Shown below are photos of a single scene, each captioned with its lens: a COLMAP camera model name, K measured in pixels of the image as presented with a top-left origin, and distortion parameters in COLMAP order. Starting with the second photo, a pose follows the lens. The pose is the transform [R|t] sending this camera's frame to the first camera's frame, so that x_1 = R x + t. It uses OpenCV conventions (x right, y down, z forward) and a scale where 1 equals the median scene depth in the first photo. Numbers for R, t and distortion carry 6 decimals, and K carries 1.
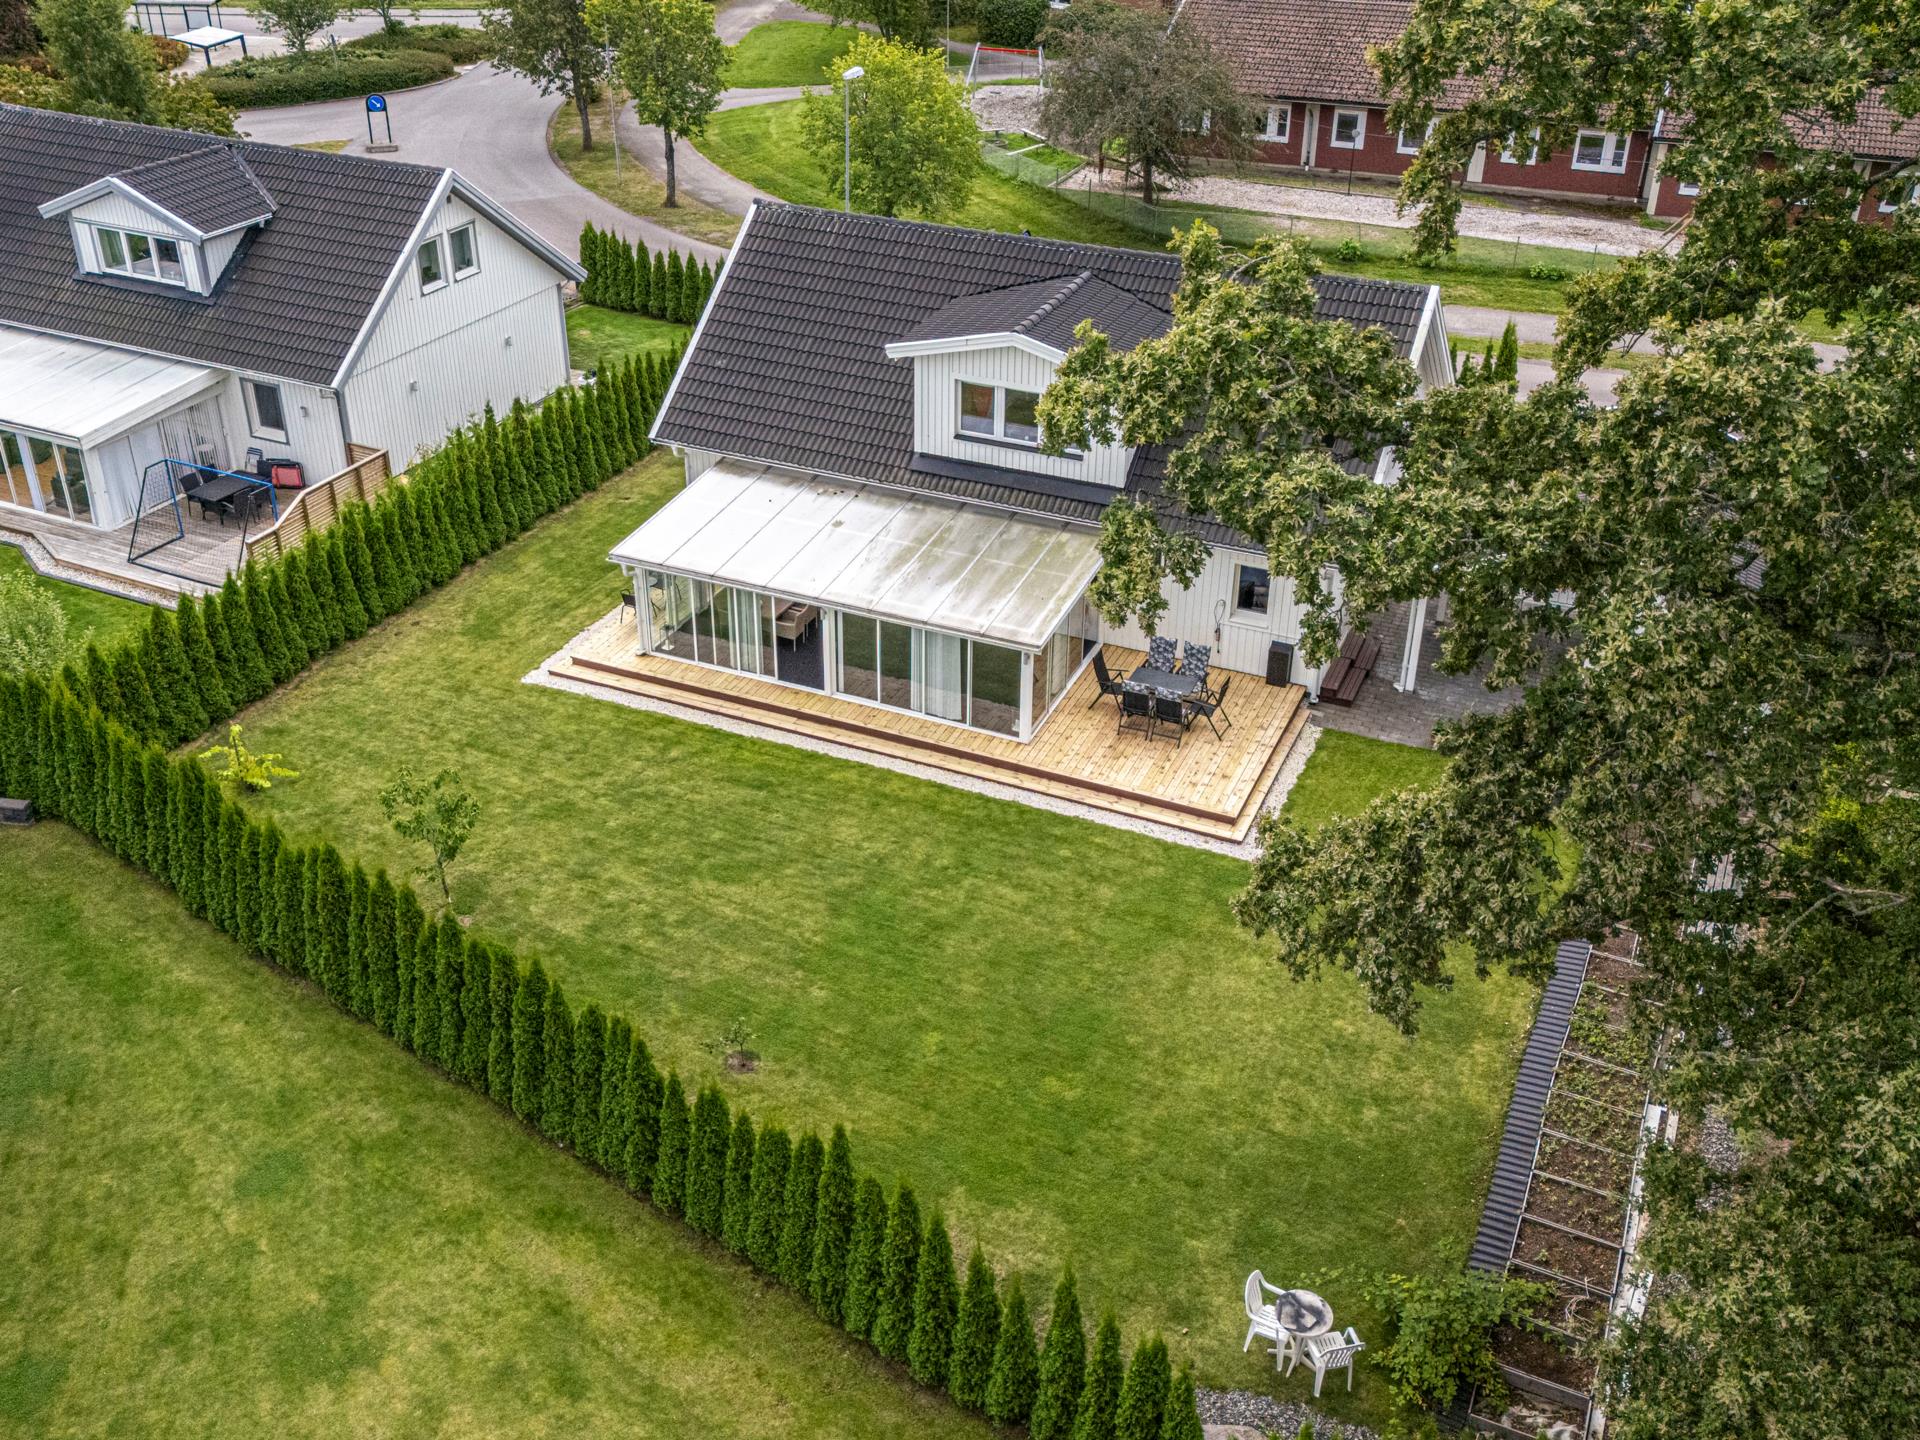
lens RADIAL K [[1731.1, 0, 1014.5], [0, 1731.1, 712.2], [0, 0, 1]] dist [0.070278, 0.000768]
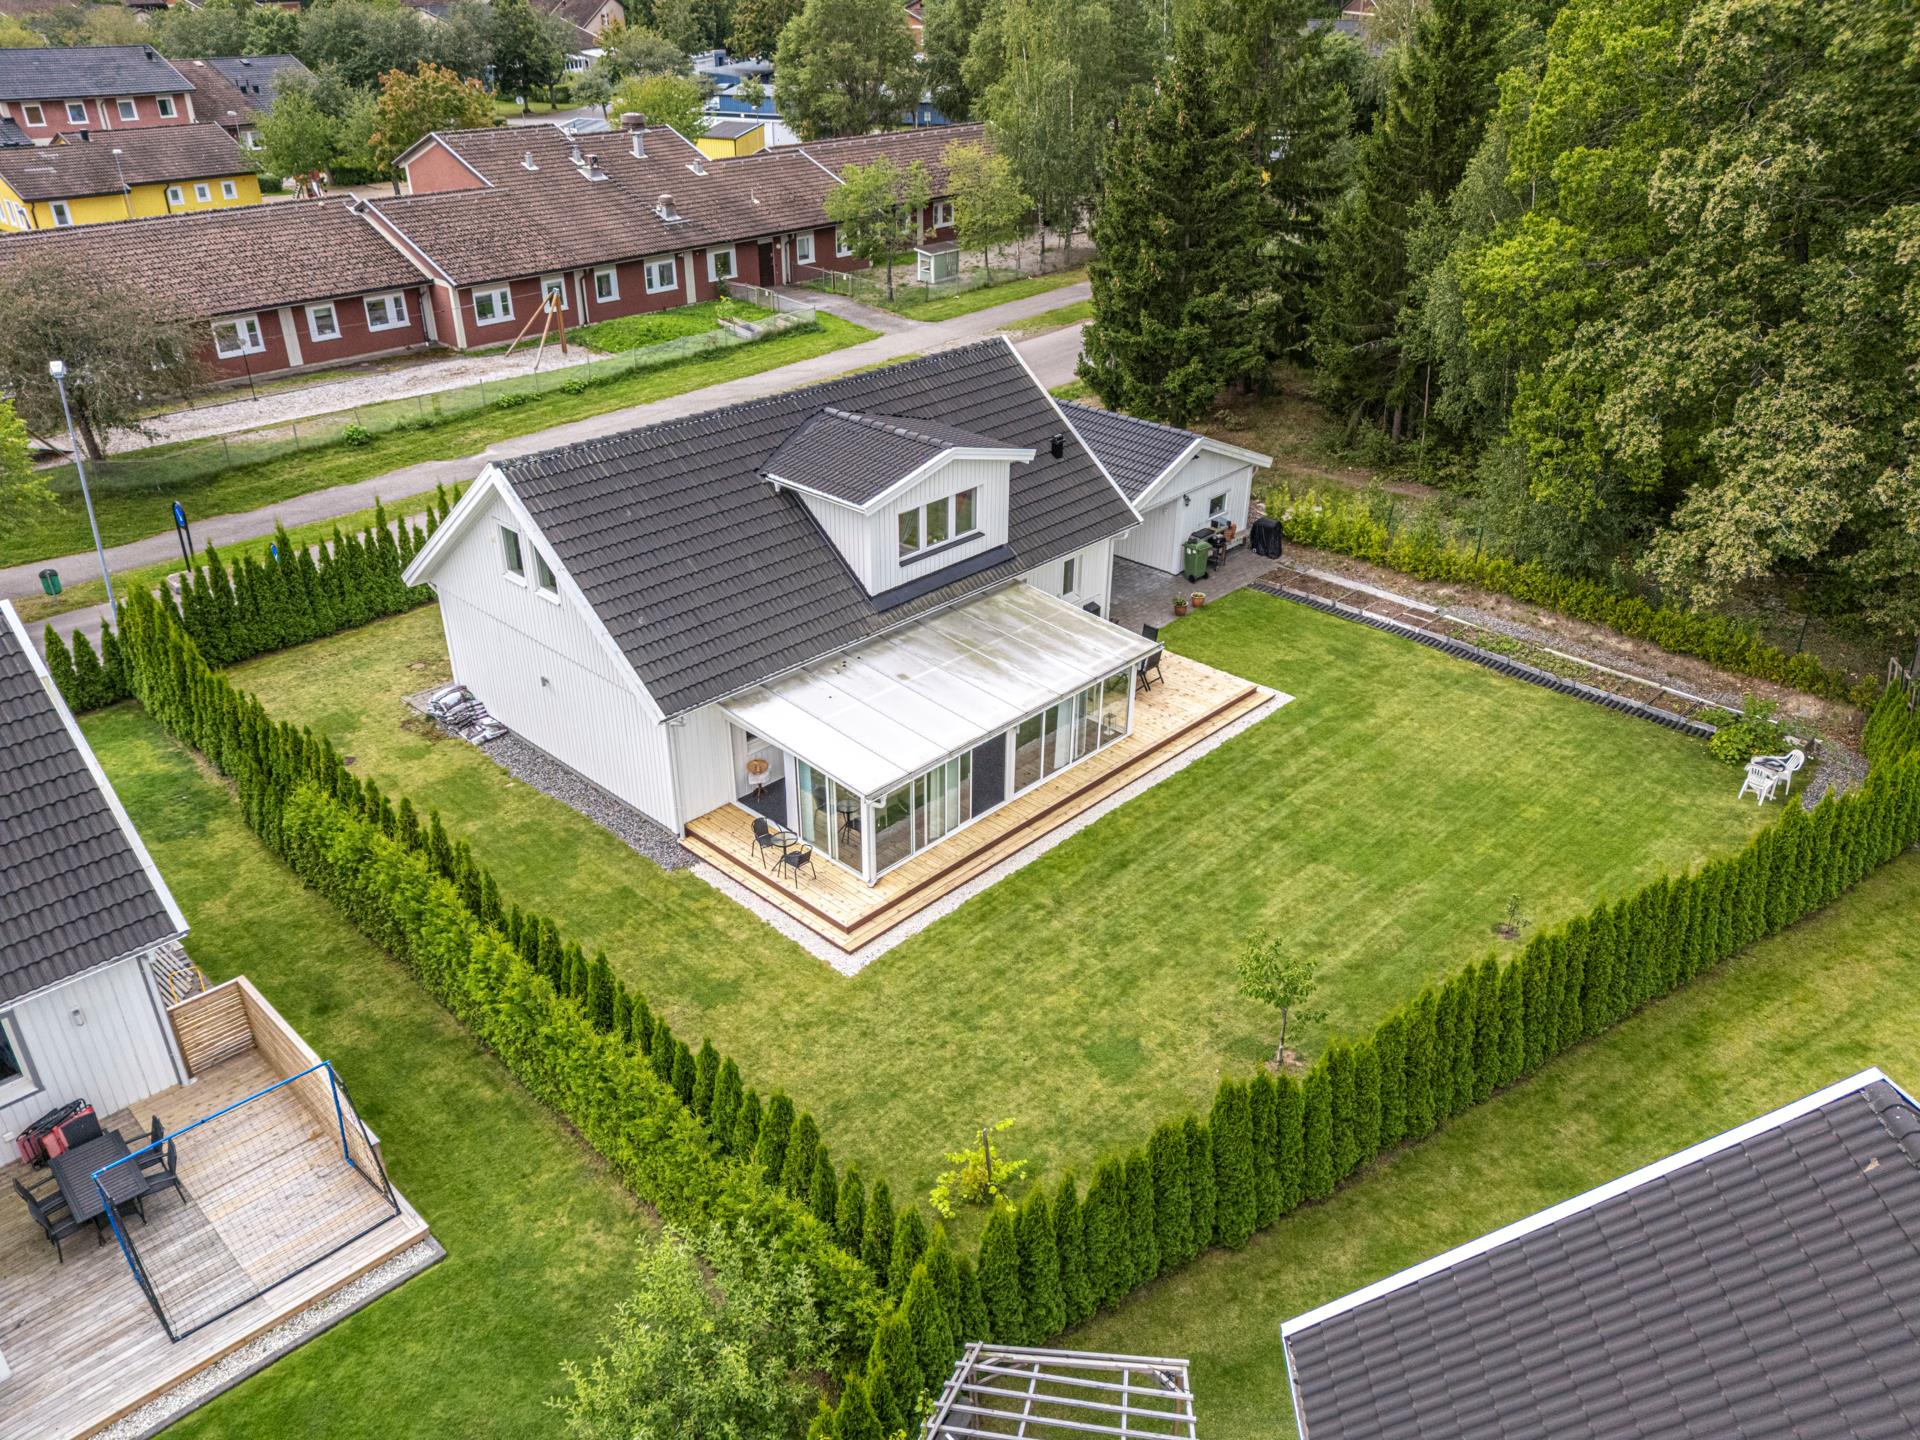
lens RADIAL K [[1330.4, 0, 958.0], [0, 1330.4, 751.8], [0, 0, 1]] dist [0.052322, 0.001061]
pose [[0.347856, -0.476976, 0.807149, -0.790983], [0.470793, 0.833368, 0.289572, -0.298574], [-0.810771, 0.279271, 0.514449, 0.584902]]
